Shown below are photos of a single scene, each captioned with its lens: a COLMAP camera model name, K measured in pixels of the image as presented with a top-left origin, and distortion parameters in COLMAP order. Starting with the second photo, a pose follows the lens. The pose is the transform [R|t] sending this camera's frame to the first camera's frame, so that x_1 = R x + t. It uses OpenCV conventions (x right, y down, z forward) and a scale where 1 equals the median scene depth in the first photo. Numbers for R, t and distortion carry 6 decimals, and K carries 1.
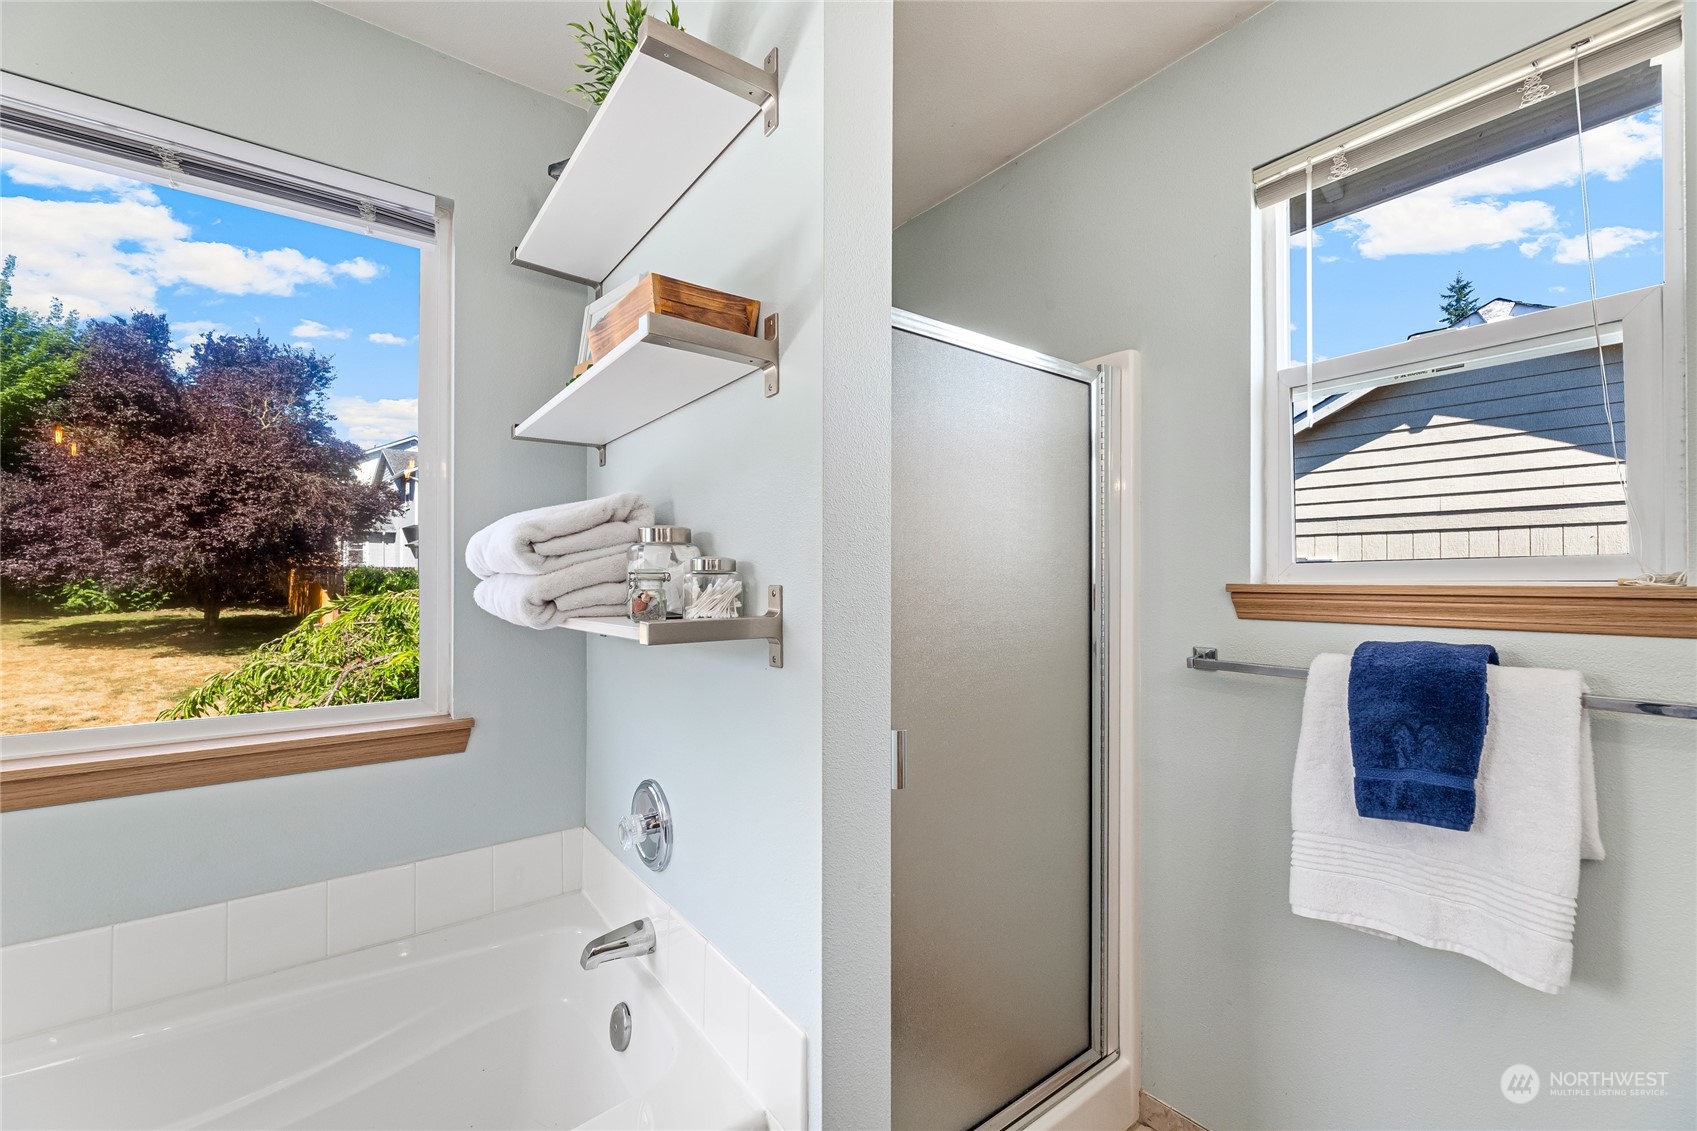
lens RADIAL K [[686.1, 0, 852.5], [0, 686.1, 575.6], [0, 0, 1]] dist [-0.000236, -0.000286]
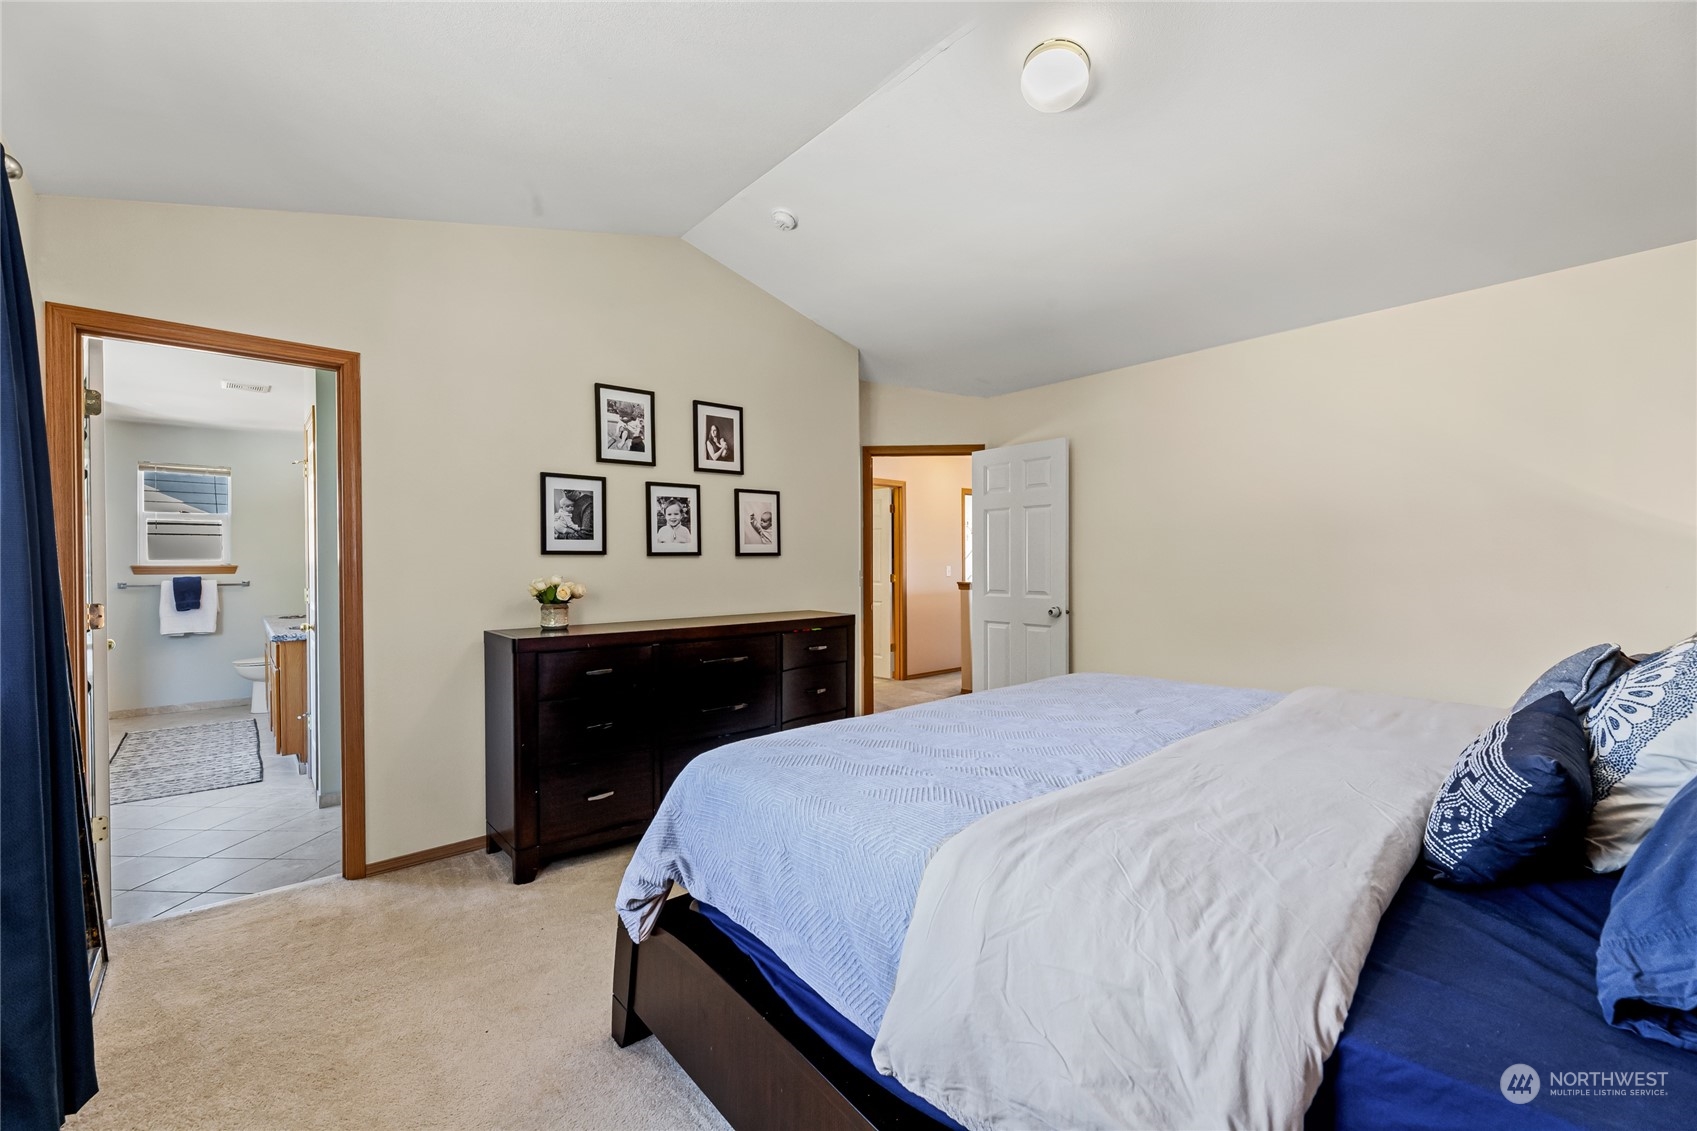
lens RADIAL K [[686.1, 0, 845.0], [0, 686.1, 569.5], [0, 0, 1]] dist [-0.000236, -0.000286]
pose [[-0.081101, -0.004172, 0.996697, -4.586954], [-0.009281, 0.999951, 0.003430, -0.018265], [-0.996663, -0.008972, -0.081135, -3.412745]]
